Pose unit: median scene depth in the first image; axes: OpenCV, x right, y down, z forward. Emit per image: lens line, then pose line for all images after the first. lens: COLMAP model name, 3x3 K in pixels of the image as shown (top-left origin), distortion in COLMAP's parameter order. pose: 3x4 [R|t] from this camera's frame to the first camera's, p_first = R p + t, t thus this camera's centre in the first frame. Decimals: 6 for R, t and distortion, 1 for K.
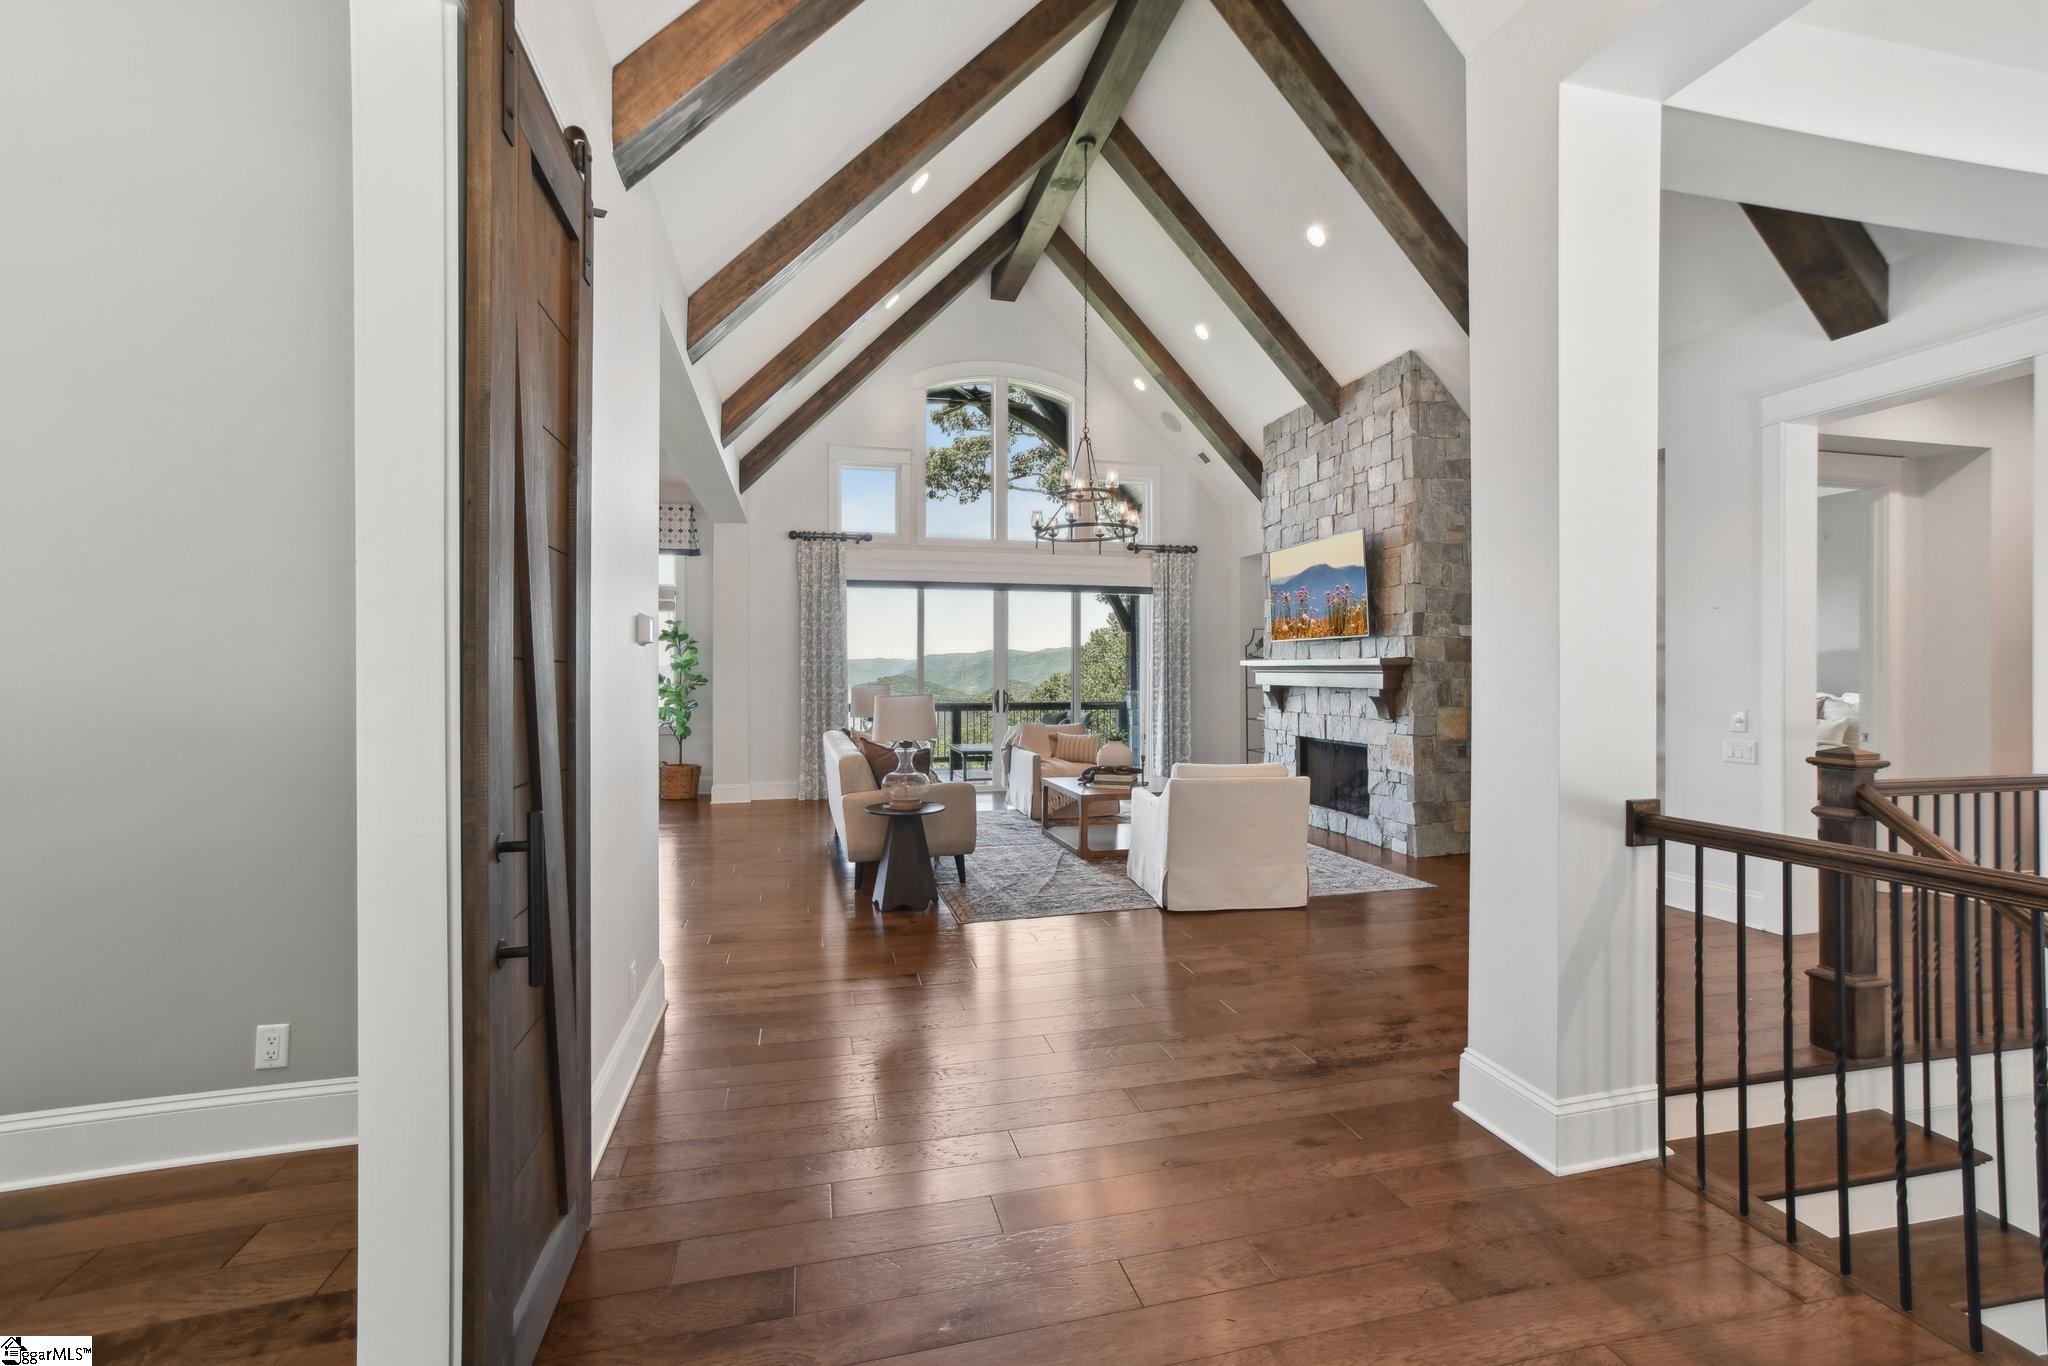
lens RADIAL K [[915.7, 0, 1024.0], [0, 915.7, 683.0], [0, 0, 1]] dist [0.000960, 0.000050]
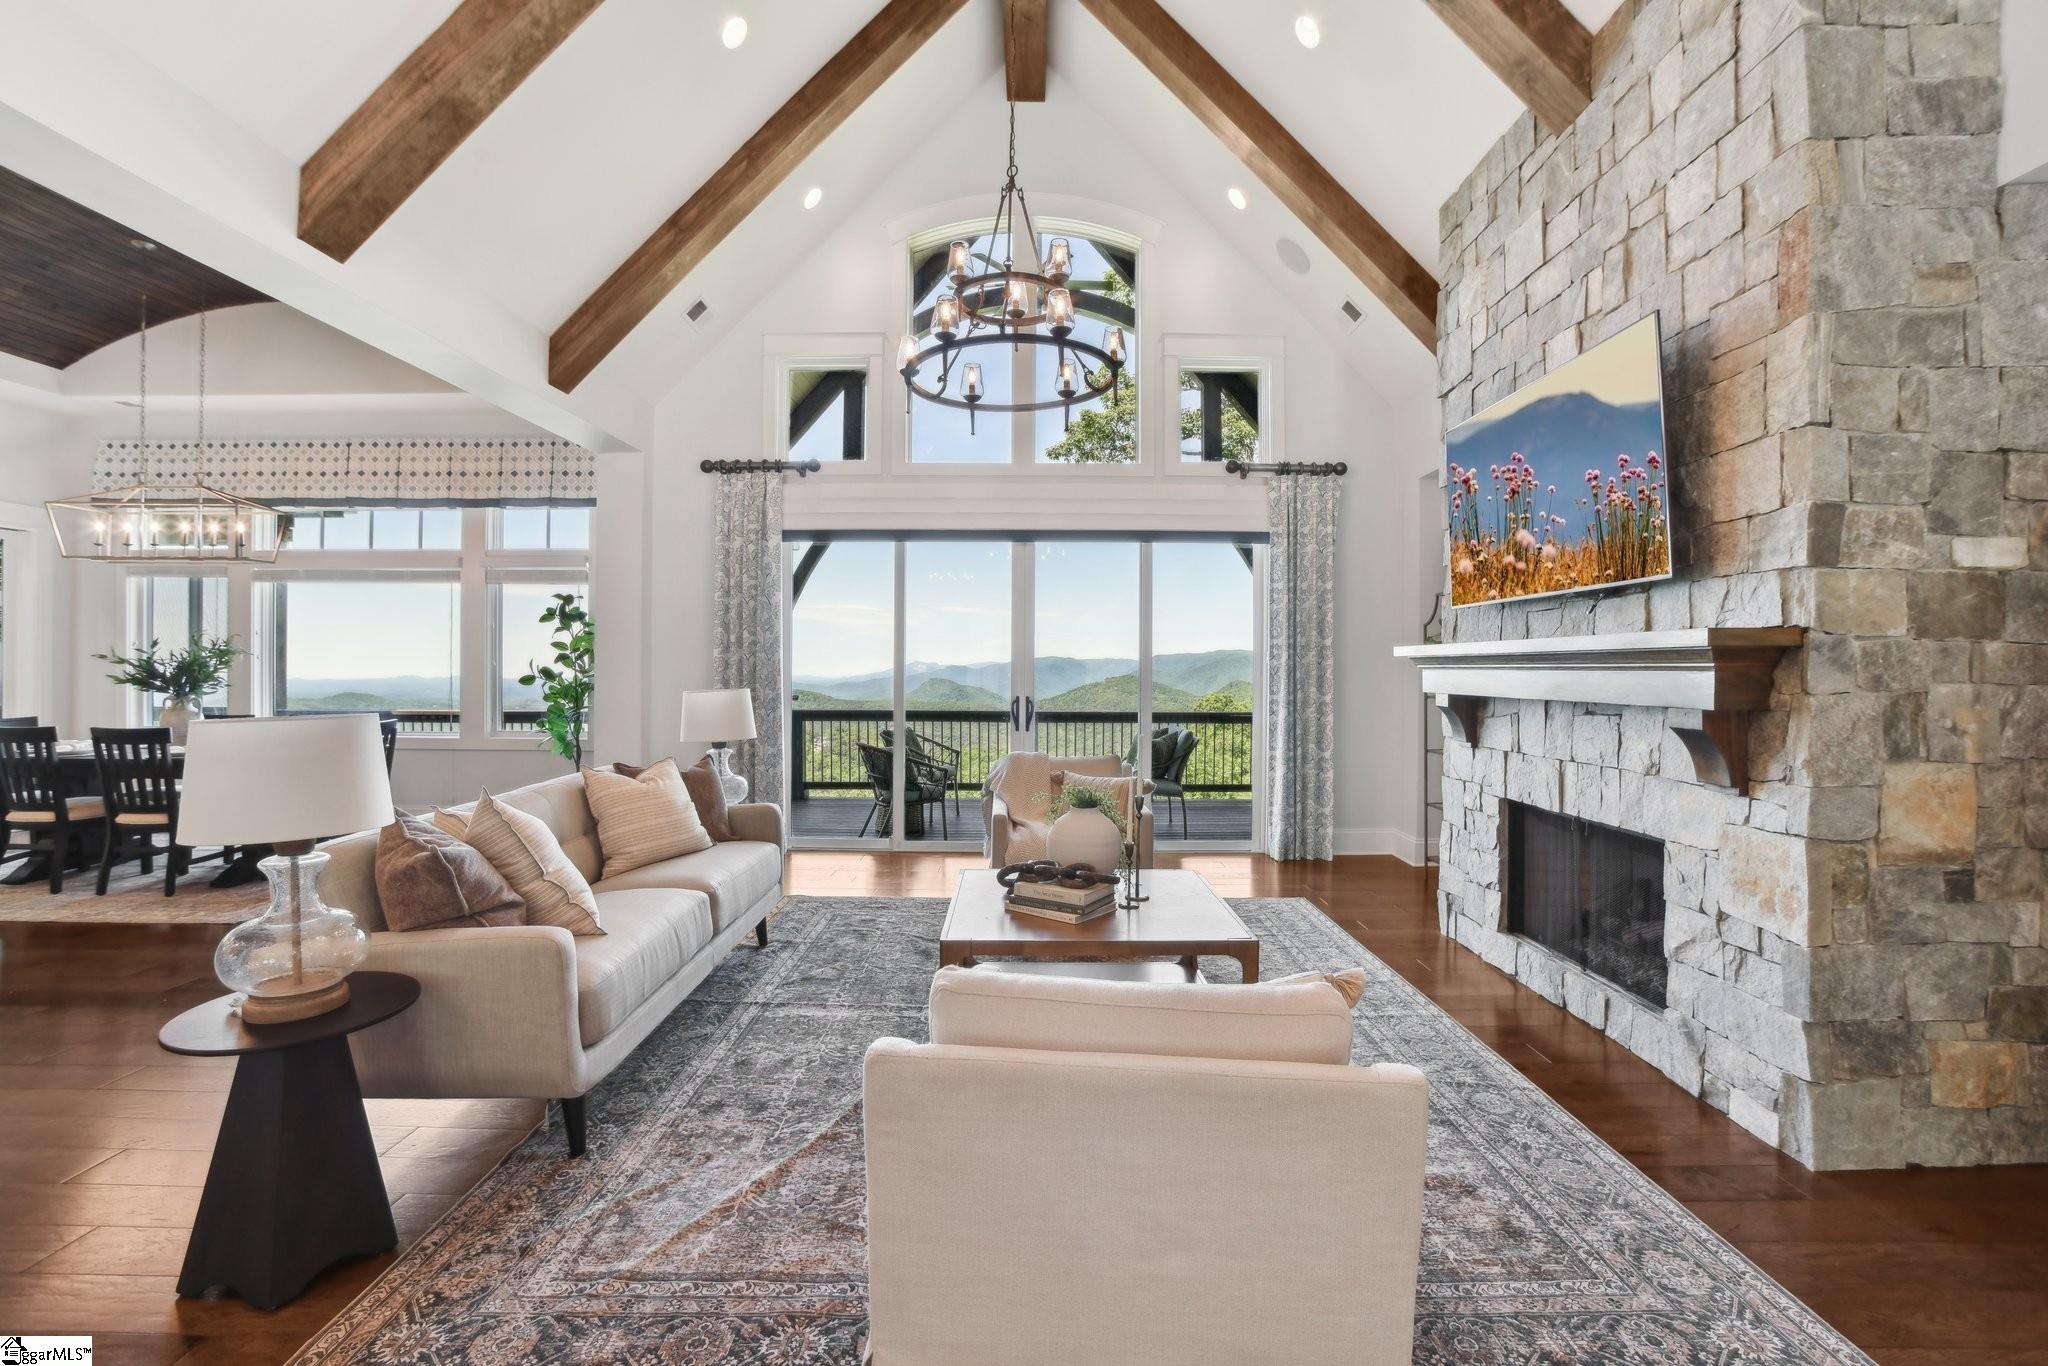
lens RADIAL K [[928.2, 0, 1024.0], [0, 928.2, 683.0], [0, 0, 1]] dist [-0.055472, 0.022742]
pose [[0.971733, 0.006391, -0.235998, 0.184825], [-0.006472, 0.999979, 0.000428, -0.002985], [0.235996, 0.001111, 0.971753, 0.519486]]
